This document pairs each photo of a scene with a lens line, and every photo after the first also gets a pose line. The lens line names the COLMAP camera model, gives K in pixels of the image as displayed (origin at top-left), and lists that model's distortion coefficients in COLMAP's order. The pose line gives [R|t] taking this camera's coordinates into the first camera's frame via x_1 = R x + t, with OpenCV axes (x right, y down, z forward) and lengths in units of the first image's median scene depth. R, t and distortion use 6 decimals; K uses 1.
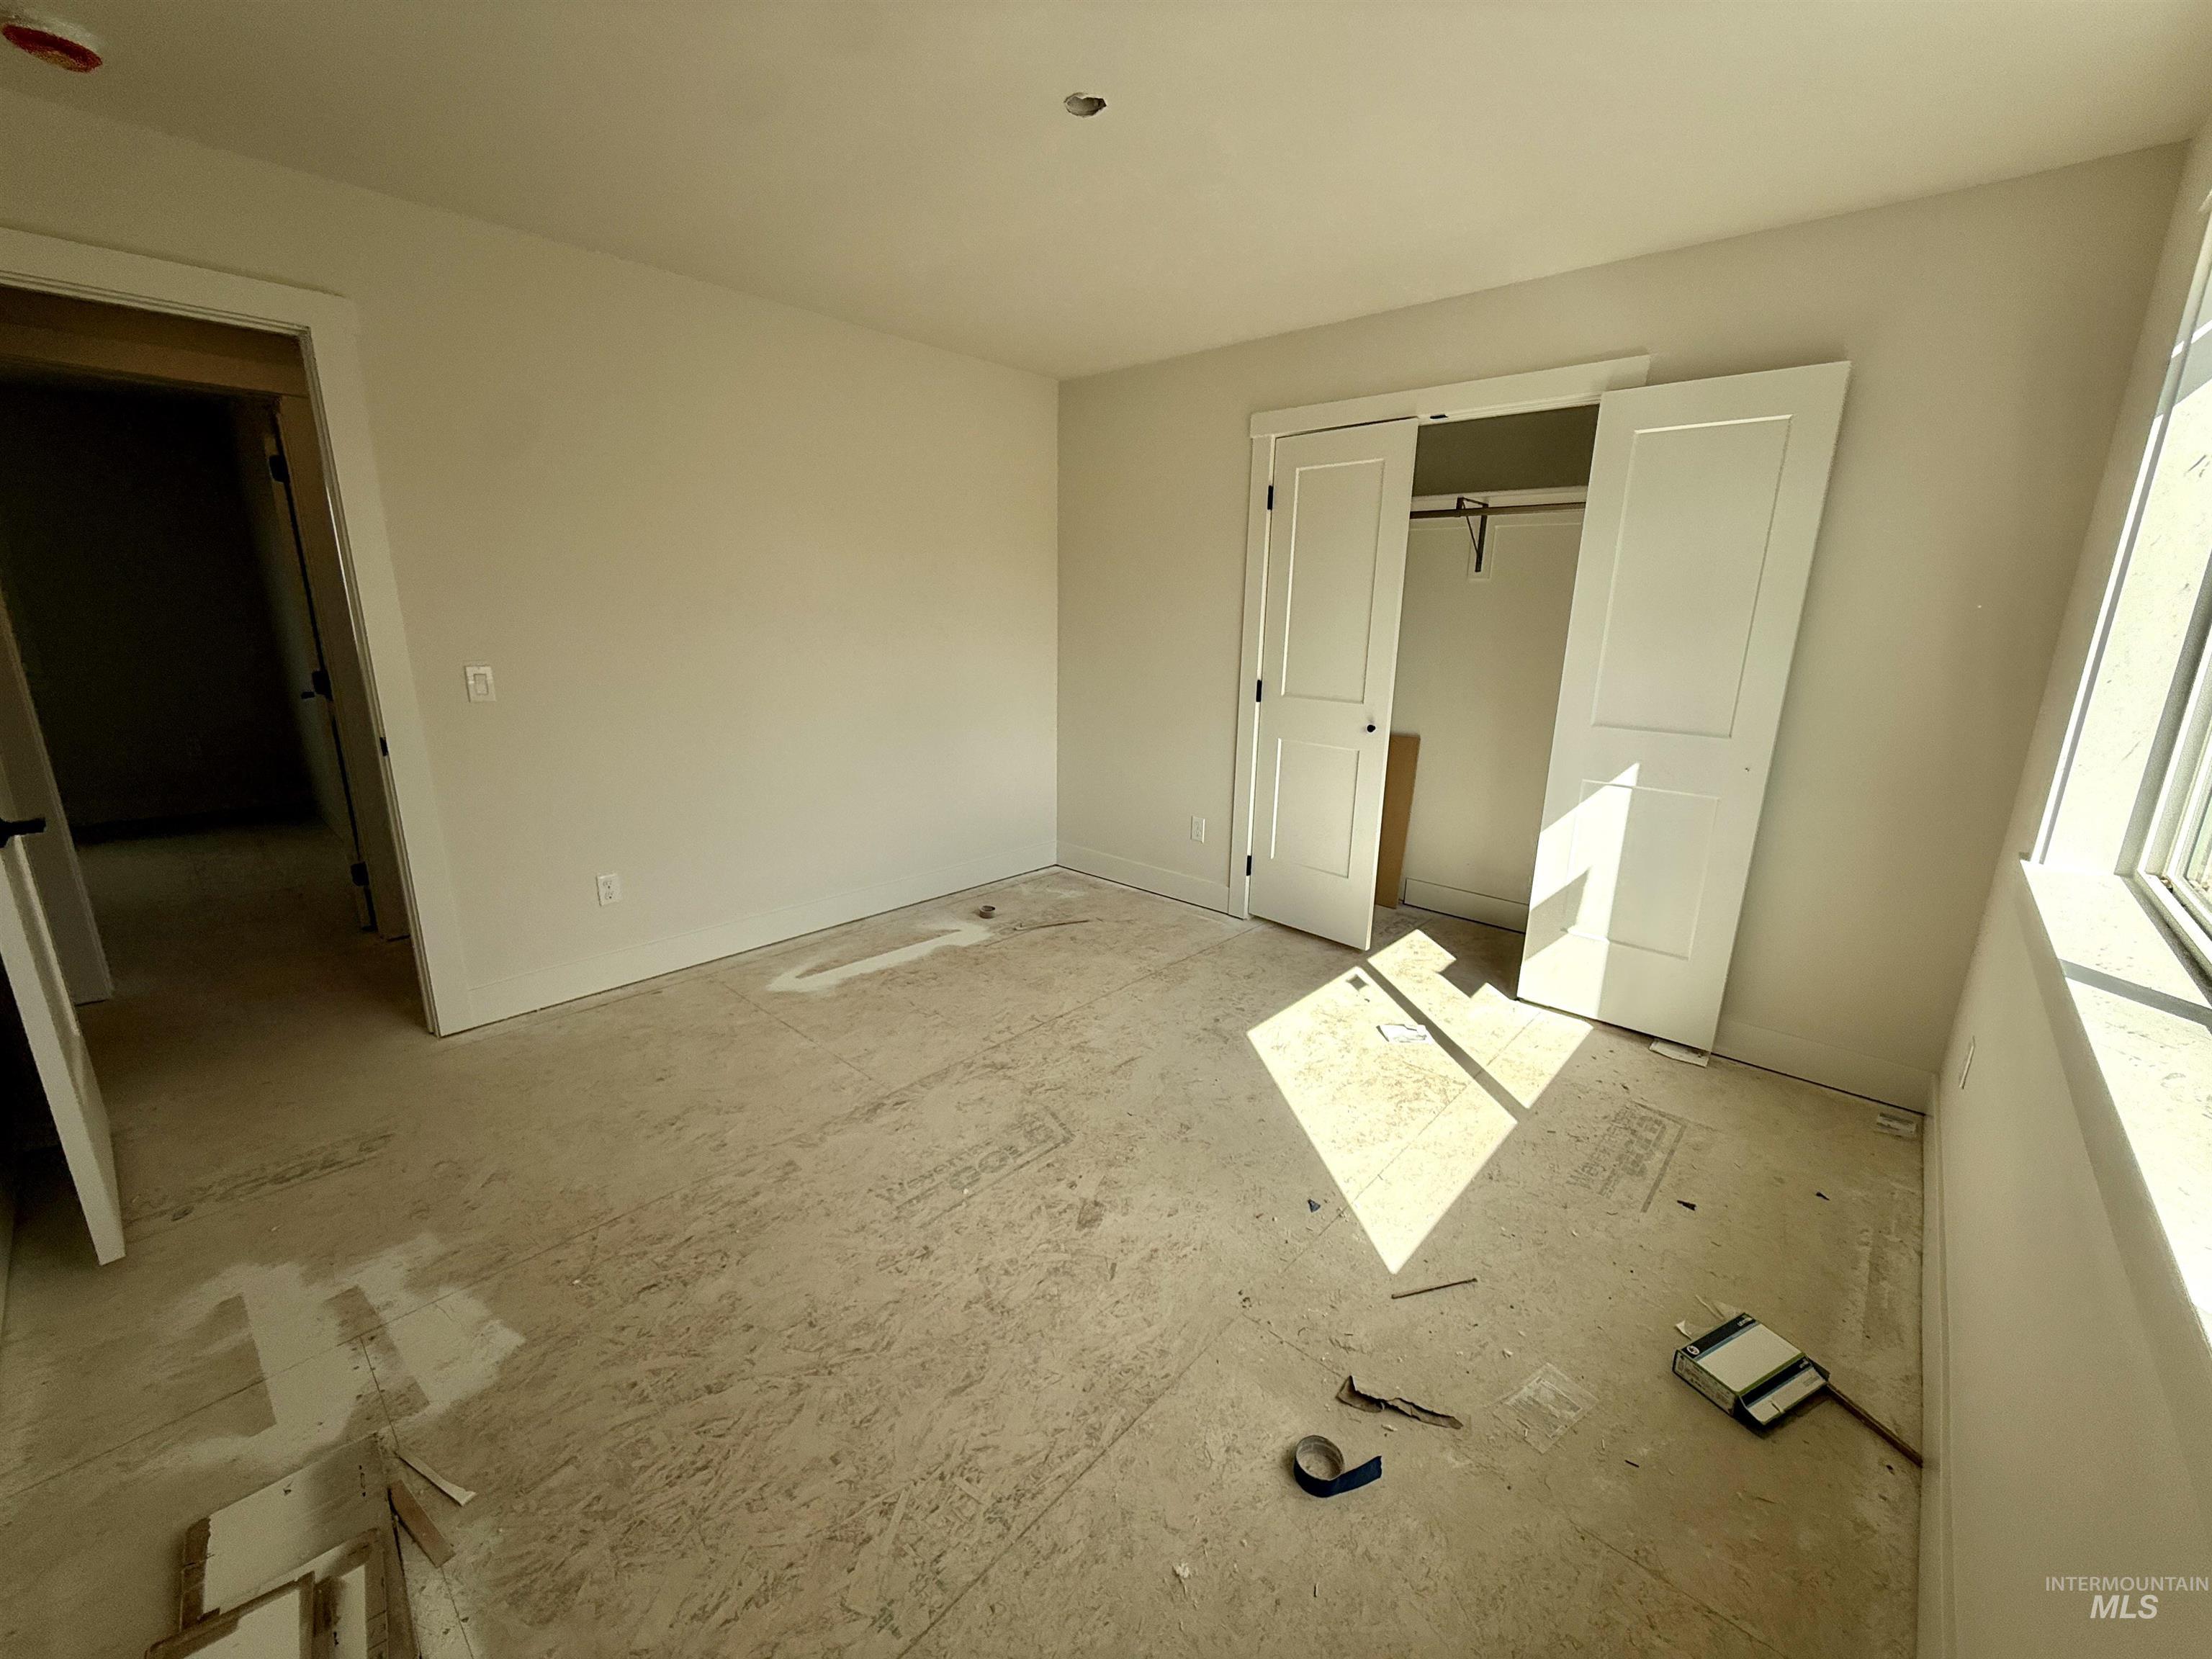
lens RADIAL K [[883.5, 0, 1105.8], [0, 883.5, 826.3], [0, 0, 1]] dist [0.001996, 0.001055]
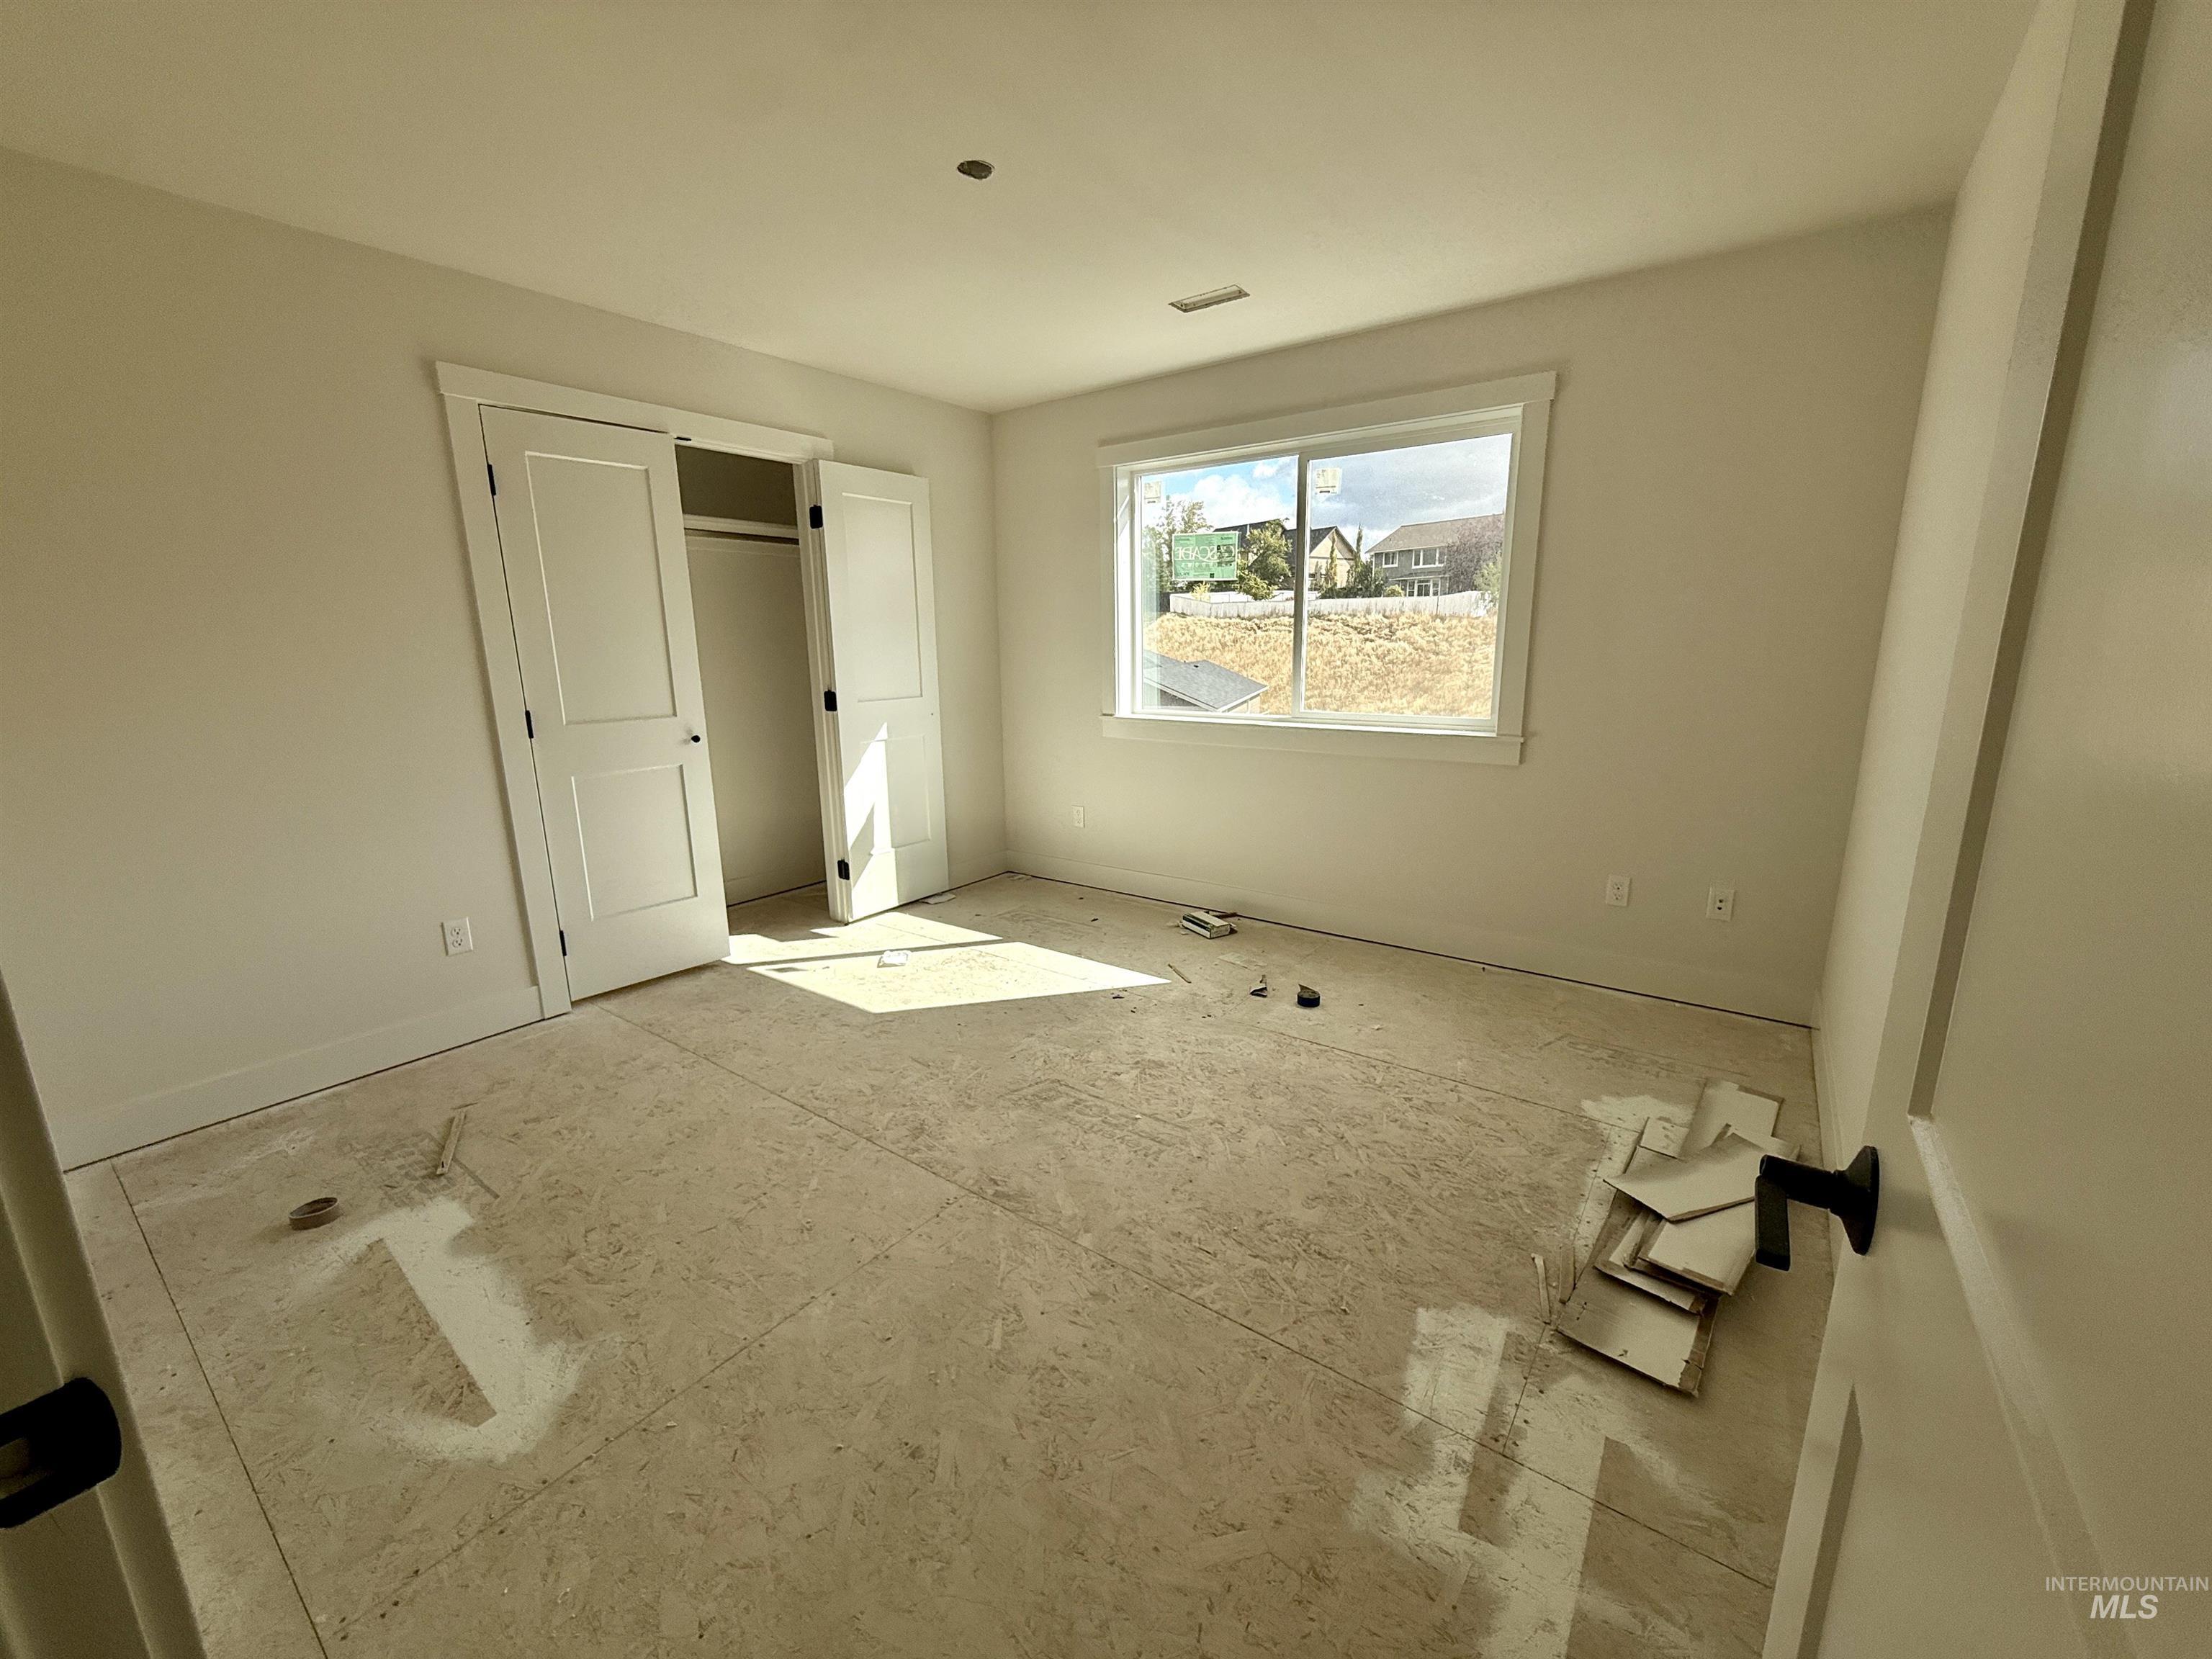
lens RADIAL K [[883.5, 0, 1105.1], [0, 883.5, 833.0], [0, 0, 1]] dist [0.001996, 0.001055]
pose [[-0.095840, -0.231251, 0.968162, -1.062699], [0.253815, 0.934810, 0.248411, -0.205220], [-0.962493, 0.269542, -0.030898, 0.879191]]
